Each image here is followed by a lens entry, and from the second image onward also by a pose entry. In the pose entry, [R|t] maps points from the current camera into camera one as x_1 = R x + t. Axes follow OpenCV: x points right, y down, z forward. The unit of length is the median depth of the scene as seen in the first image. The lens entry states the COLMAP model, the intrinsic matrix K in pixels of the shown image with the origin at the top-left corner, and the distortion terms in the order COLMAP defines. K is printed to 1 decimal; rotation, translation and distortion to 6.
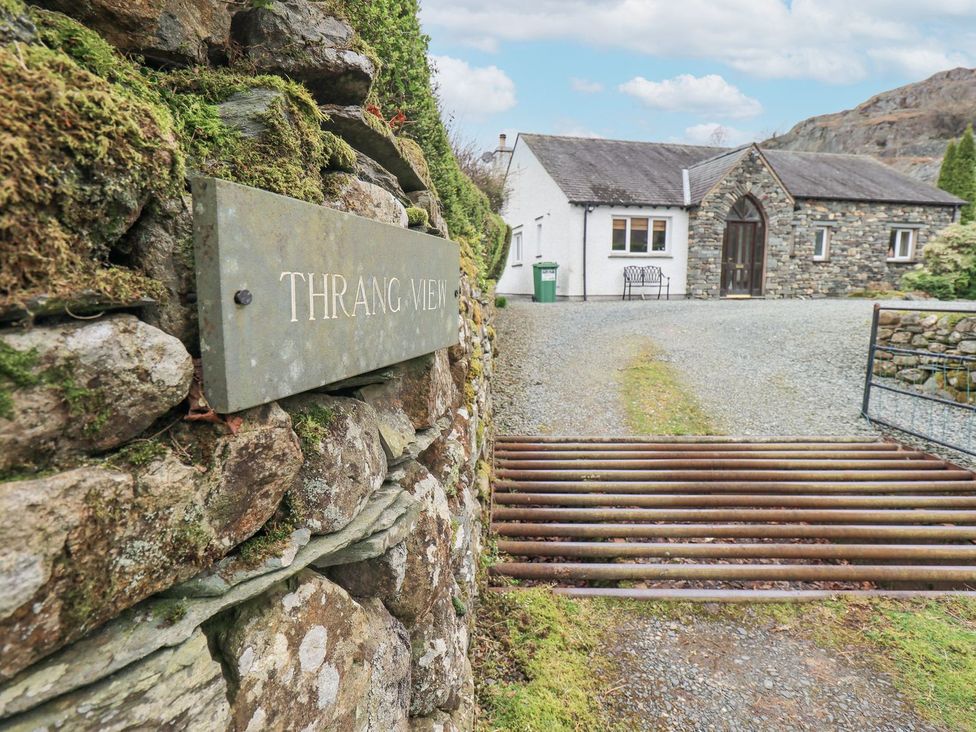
lens RADIAL K [[504.9, 0, 488.0], [0, 504.9, 355.7], [0, 0, 1]] dist [-0.003941, 0.000698]
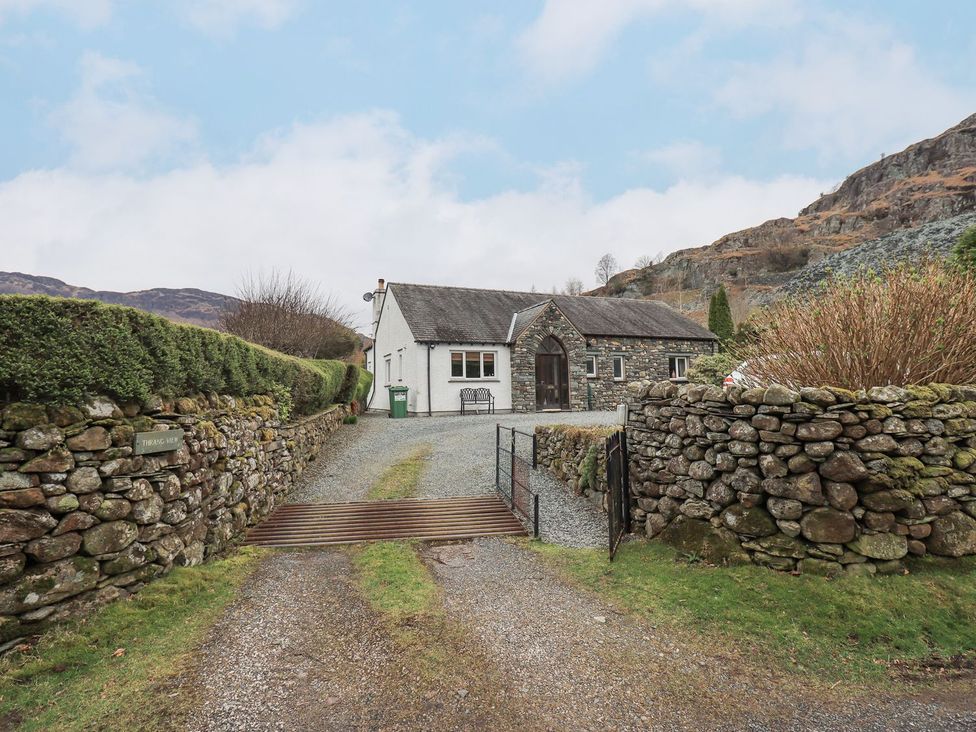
lens RADIAL K [[504.9, 0, 489.2], [0, 504.9, 361.4], [0, 0, 1]] dist [-0.003941, 0.000698]
pose [[0.986467, -0.001302, 0.163956, 0.122639], [0.034351, 0.979417, -0.198902, 0.013169], [-0.160323, 0.201842, 0.966207, -0.261072]]
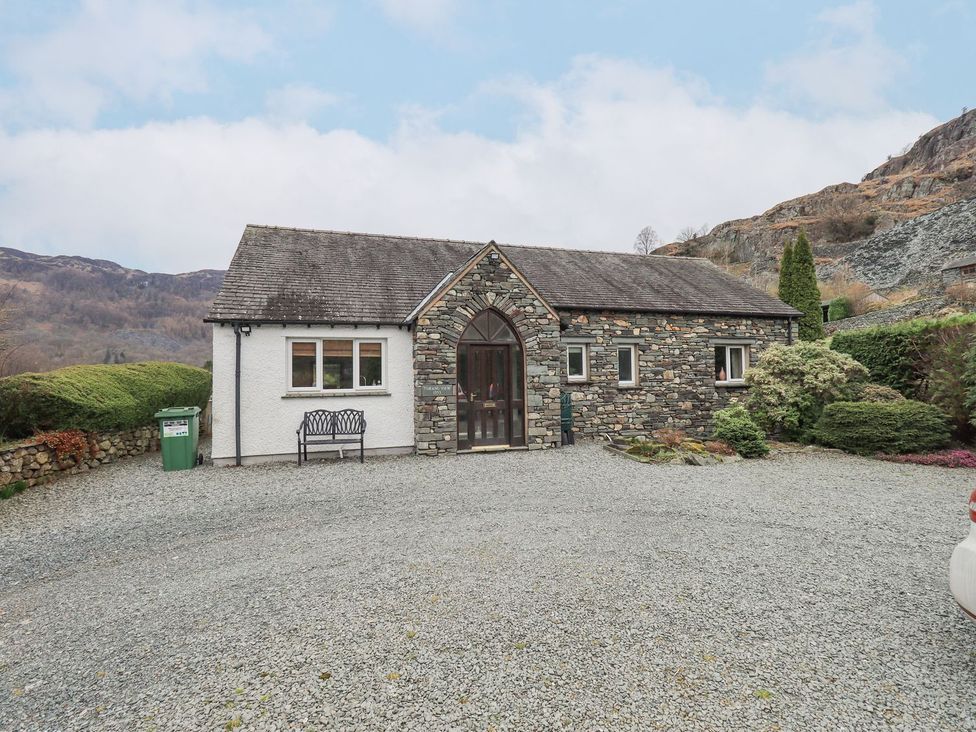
lens RADIAL K [[504.9, 0, 491.1], [0, 504.9, 360.7], [0, 0, 1]] dist [-0.003941, 0.000698]
pose [[0.995657, -0.004614, 0.092984, 0.430521], [0.019663, 0.986661, -0.161595, -0.122751], [-0.090998, 0.162722, 0.982467, 0.285150]]
